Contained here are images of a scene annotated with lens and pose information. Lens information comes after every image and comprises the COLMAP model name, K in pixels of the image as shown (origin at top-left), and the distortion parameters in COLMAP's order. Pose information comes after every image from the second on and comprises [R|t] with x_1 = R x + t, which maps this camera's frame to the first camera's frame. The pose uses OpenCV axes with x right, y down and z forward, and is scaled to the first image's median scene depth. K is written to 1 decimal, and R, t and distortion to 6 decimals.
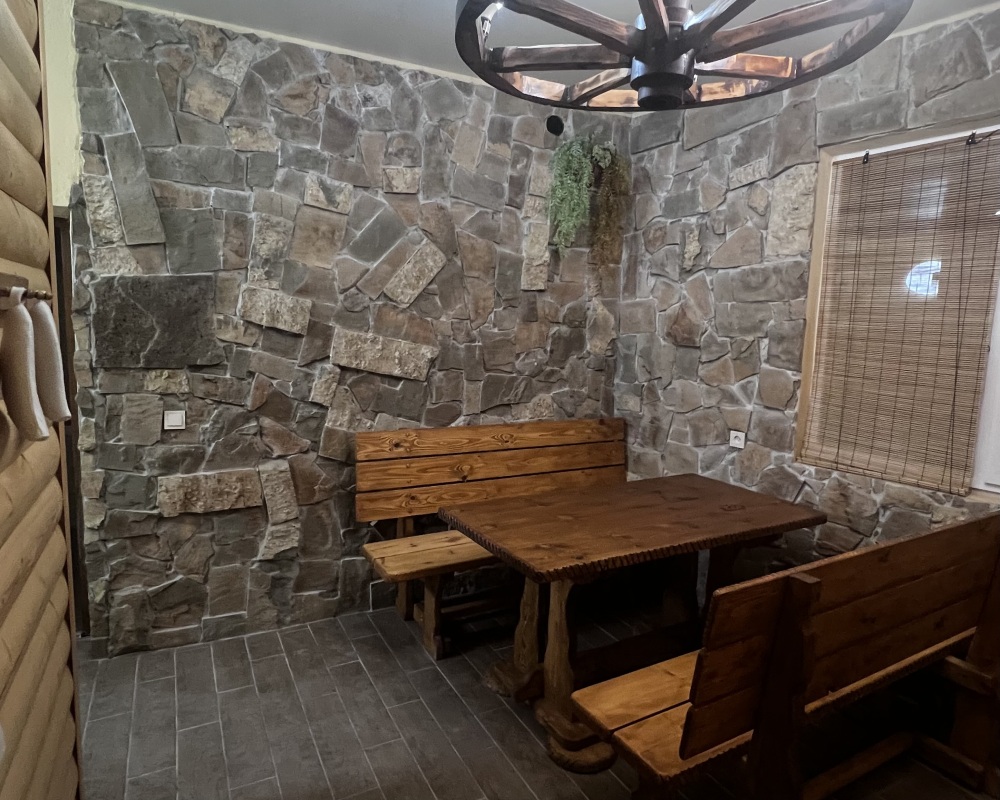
lens RADIAL K [[609.7, 0, 505.8], [0, 609.7, 397.3], [0, 0, 1]] dist [-0.006313, -0.000700]
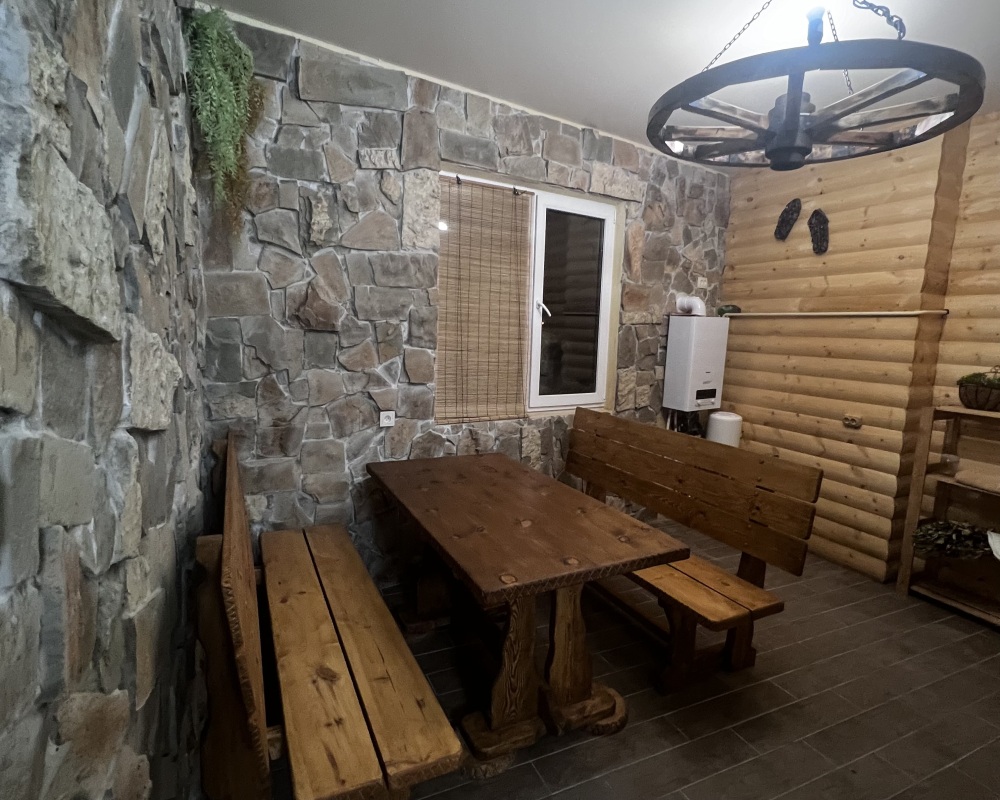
lens RADIAL K [[542.1, 0, 500.0], [0, 542.1, 400.0], [0, 0, 1]] dist [-0.003140, 0.000177]
pose [[0.068795, -0.162923, 0.984237, -0.542087], [0.089477, 0.983606, 0.156564, -0.095249], [-0.993610, 0.077296, 0.082245, 0.760901]]
